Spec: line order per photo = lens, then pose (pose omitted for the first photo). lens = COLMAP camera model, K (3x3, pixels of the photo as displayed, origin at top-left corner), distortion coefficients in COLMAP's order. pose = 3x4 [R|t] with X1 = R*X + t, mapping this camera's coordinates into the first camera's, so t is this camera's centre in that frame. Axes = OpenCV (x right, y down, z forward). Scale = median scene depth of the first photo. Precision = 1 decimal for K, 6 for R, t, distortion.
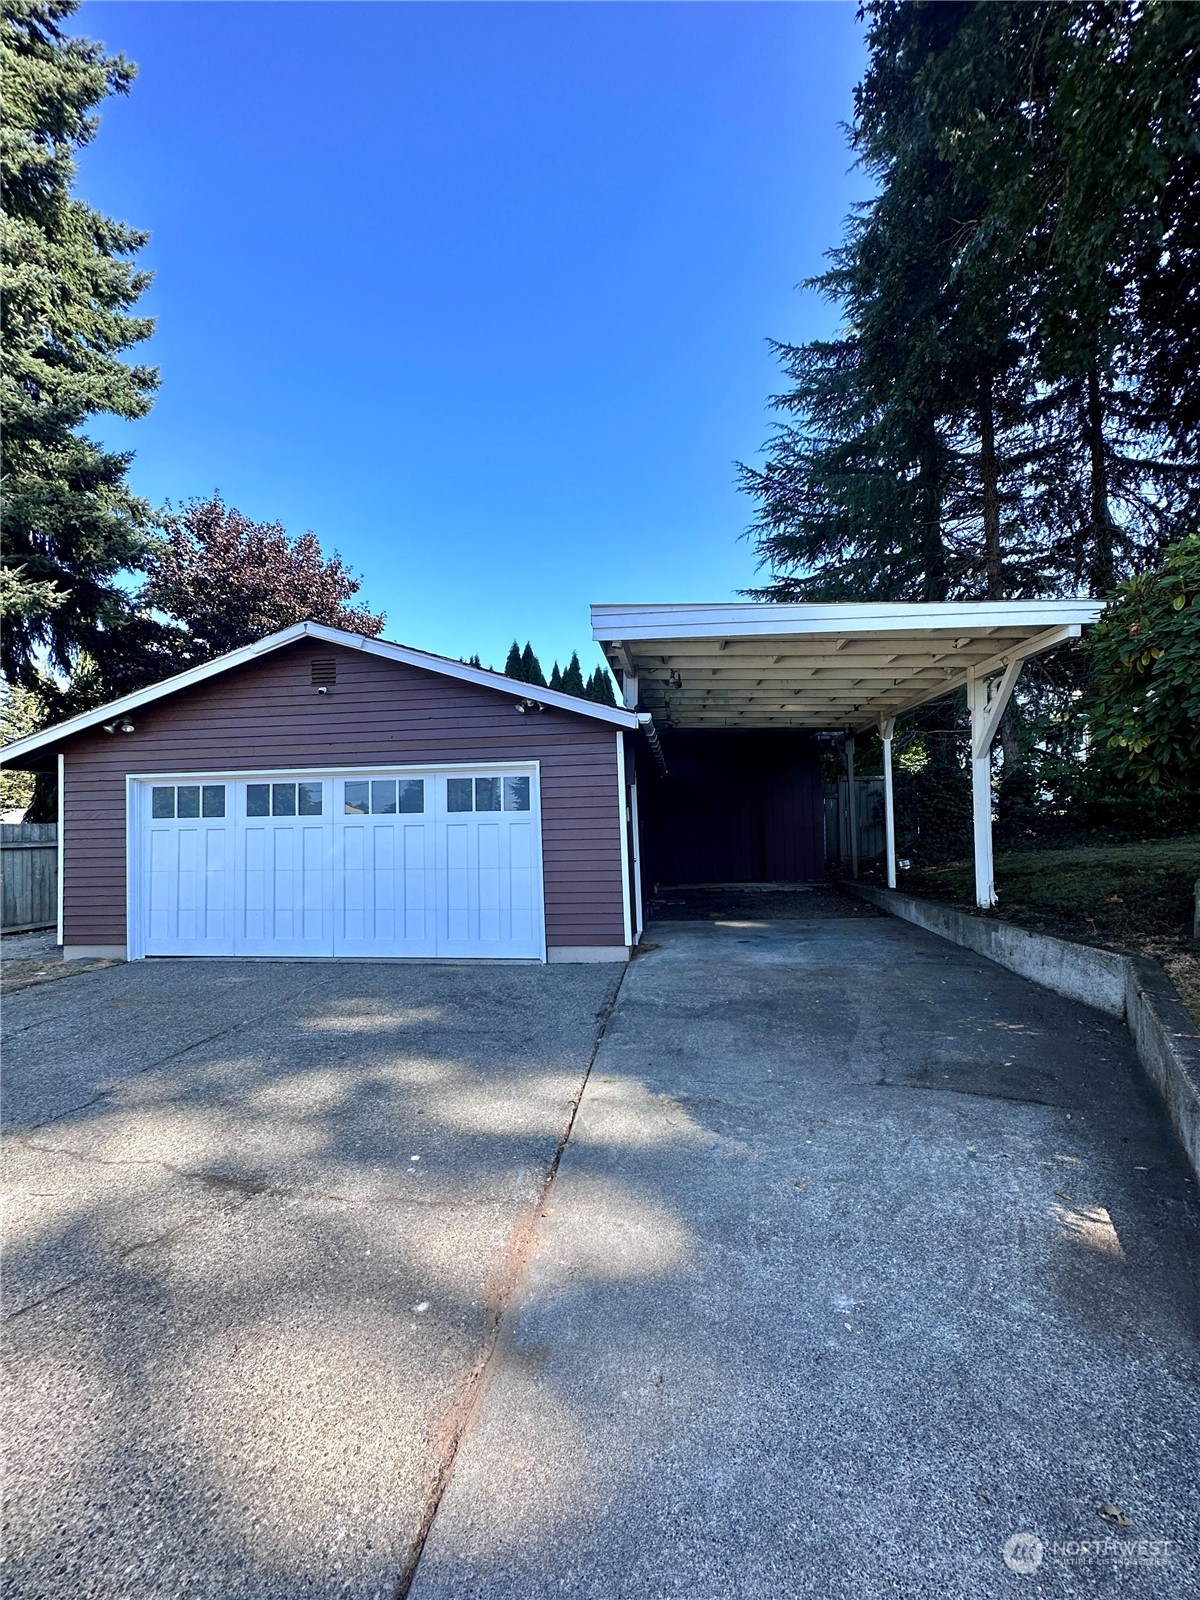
lens RADIAL K [[638.7, 0, 594.7], [0, 638.7, 796.1], [0, 0, 1]] dist [-0.001573, 0.000864]
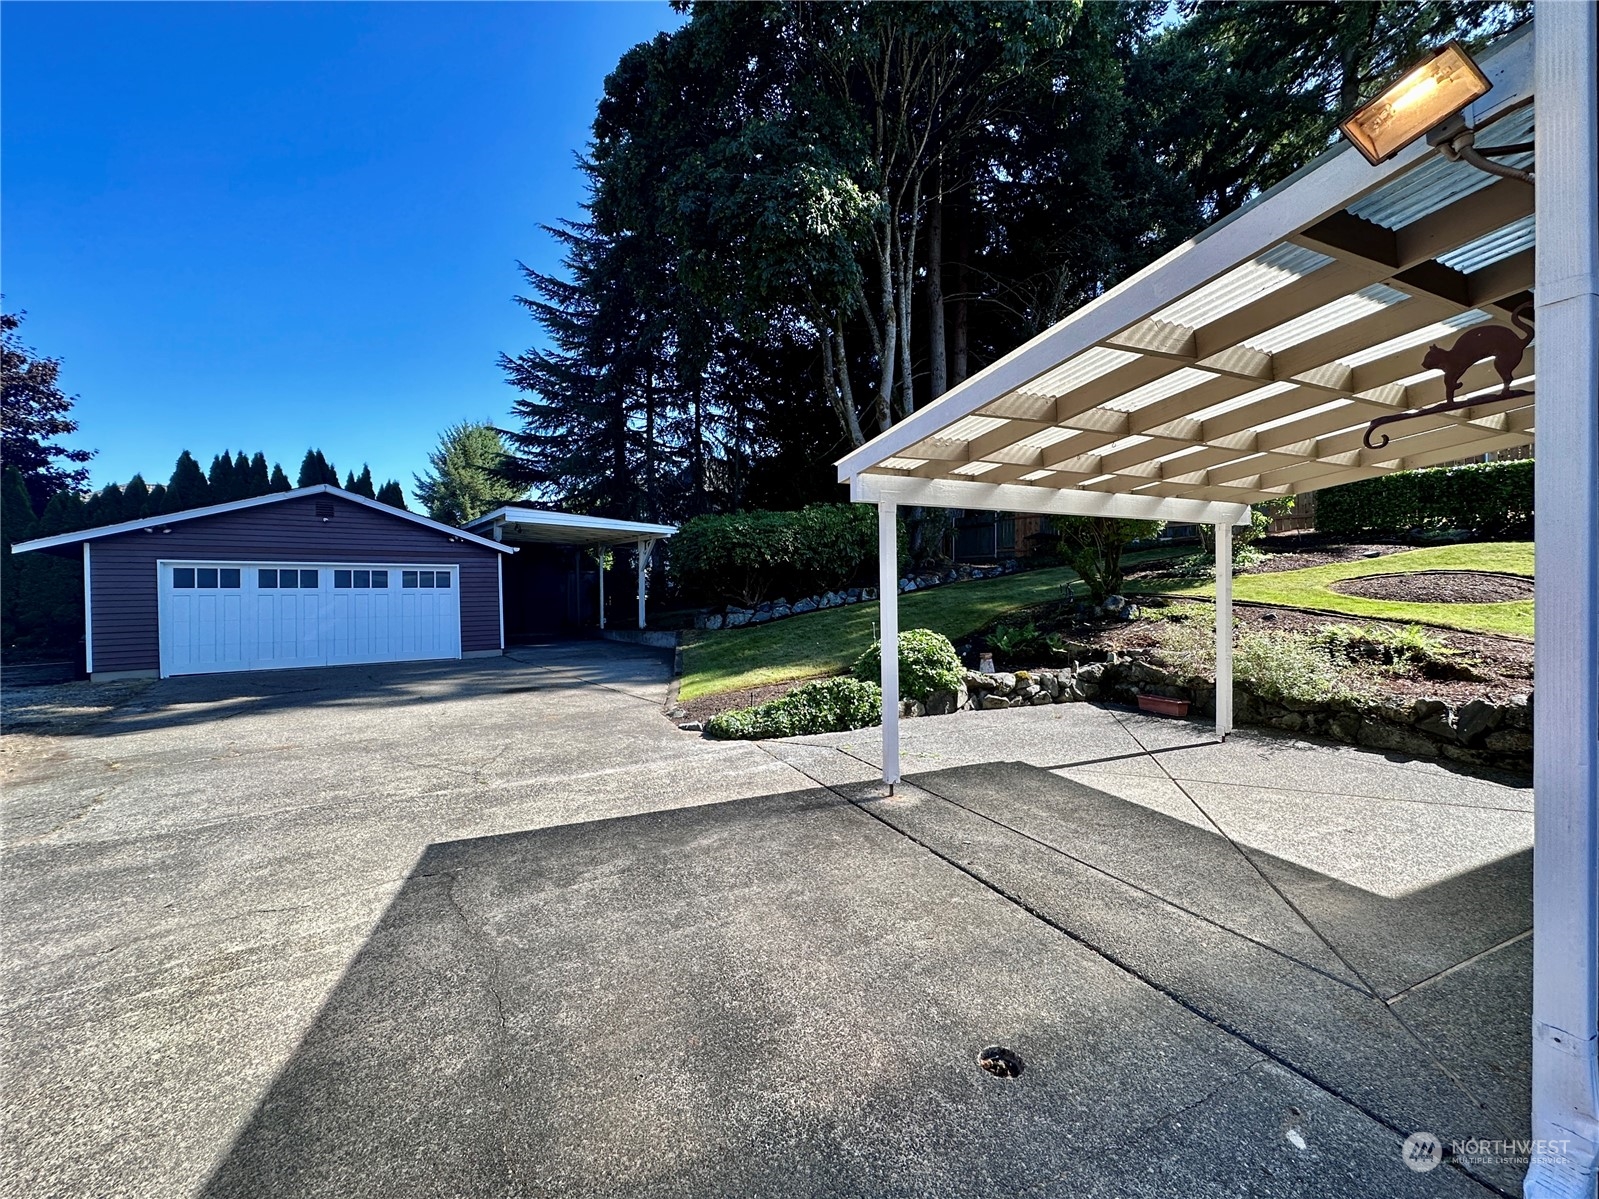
lens RADIAL K [[638.3, 0, 793.9], [0, 638.3, 602.9], [0, 0, 1]] dist [-0.001573, 0.000864]
pose [[0.710736, 0.003160, 0.703451, -0.796537], [-0.031499, 0.999130, 0.027337, -0.021492], [-0.702753, -0.041587, 0.710218, -1.307063]]
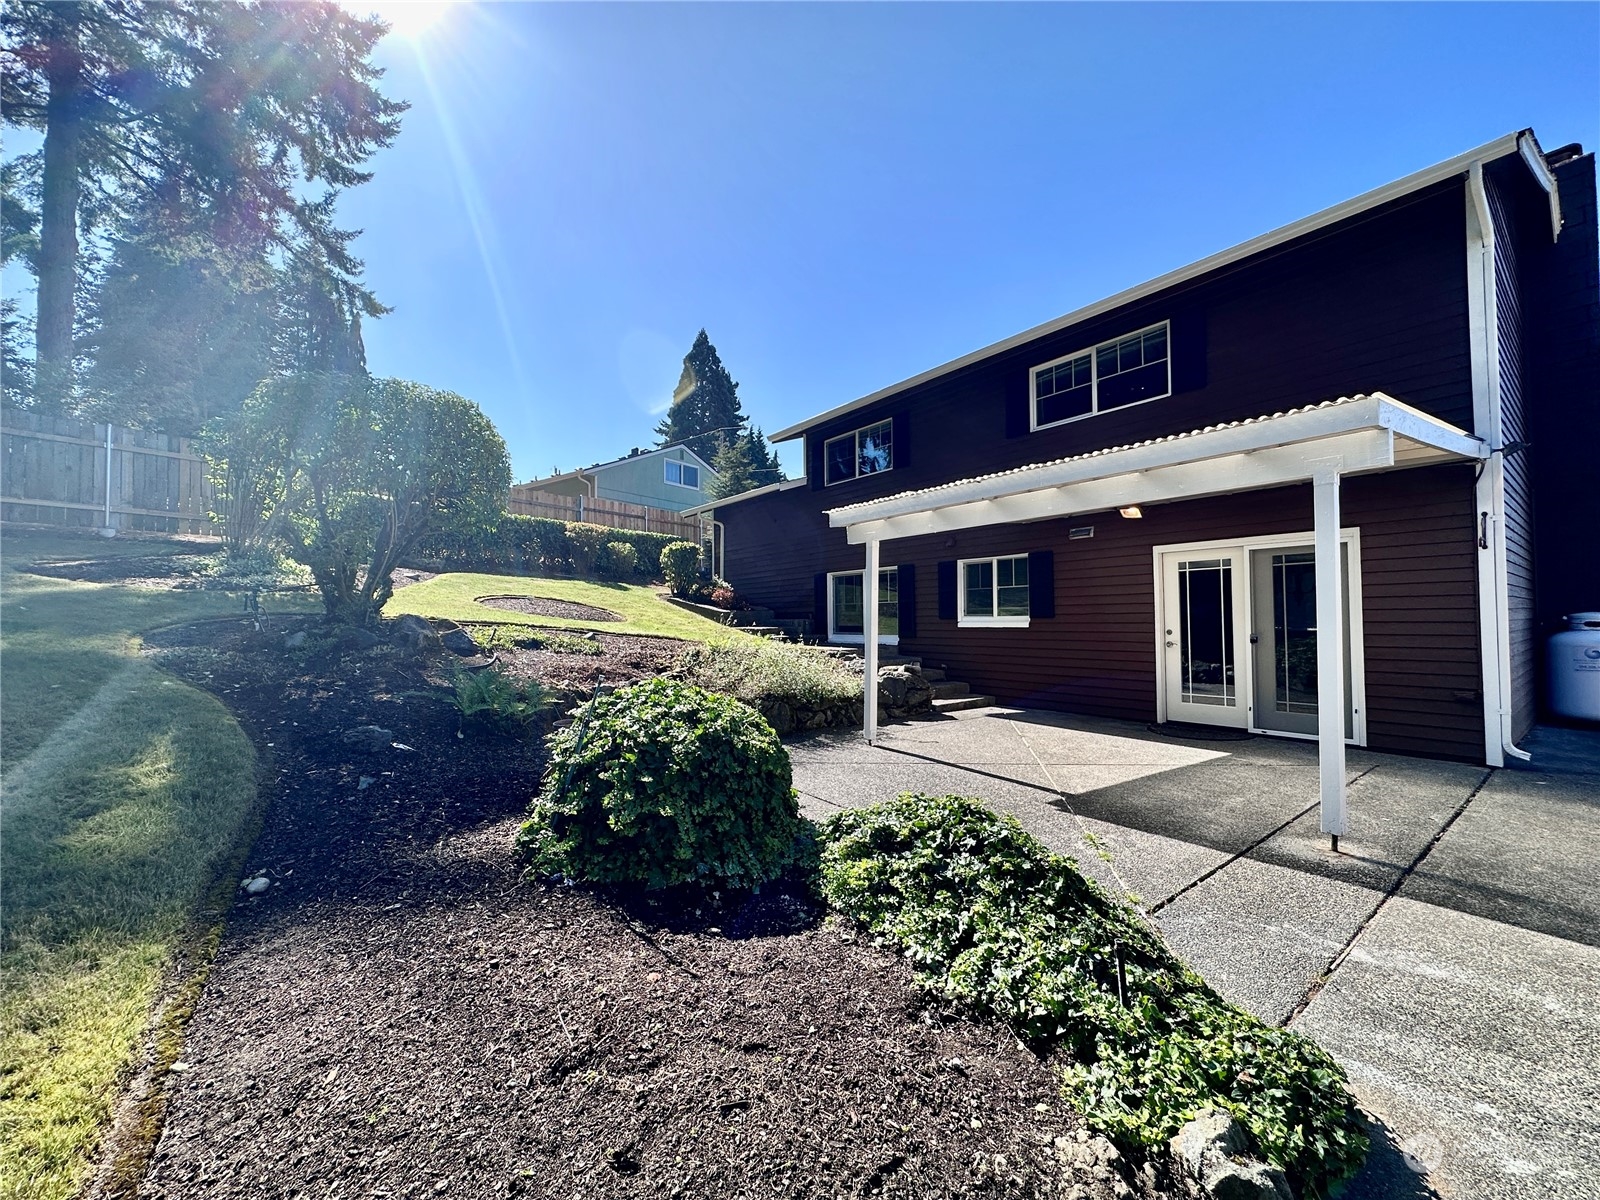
lens RADIAL K [[638.7, 0, 800.3], [0, 638.7, 601.8], [0, 0, 1]] dist [-0.001573, 0.000864]
pose [[-0.854718, 0.038045, 0.517696, -0.175217], [0.007161, 0.998080, -0.061525, 0.021617], [-0.519043, -0.048880, -0.853349, -0.264856]]
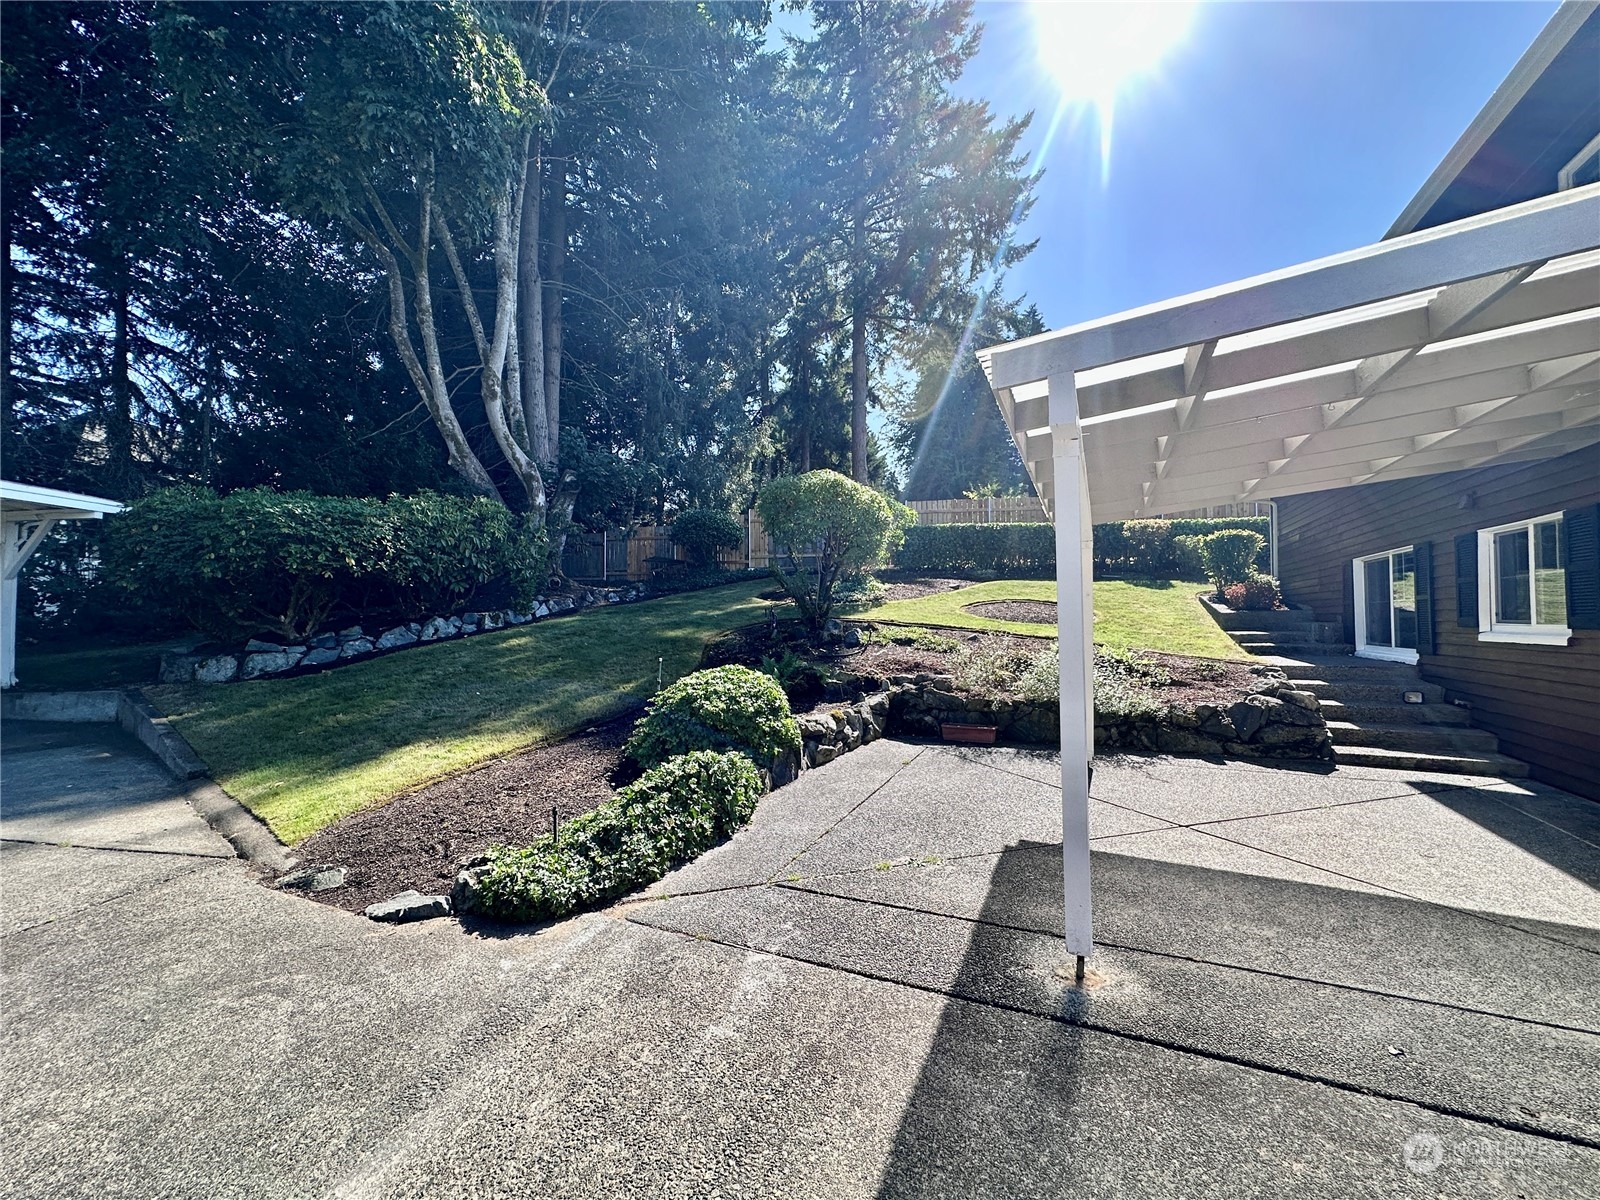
lens RADIAL K [[638.7, 0, 794.3], [0, 638.7, 603.6], [0, 0, 1]] dist [-0.001573, 0.000864]
pose [[0.072531, 0.041087, 0.996519, -0.640368], [-0.026611, 0.998875, -0.039247, 0.001790], [-0.997011, -0.023672, 0.073543, -0.785722]]
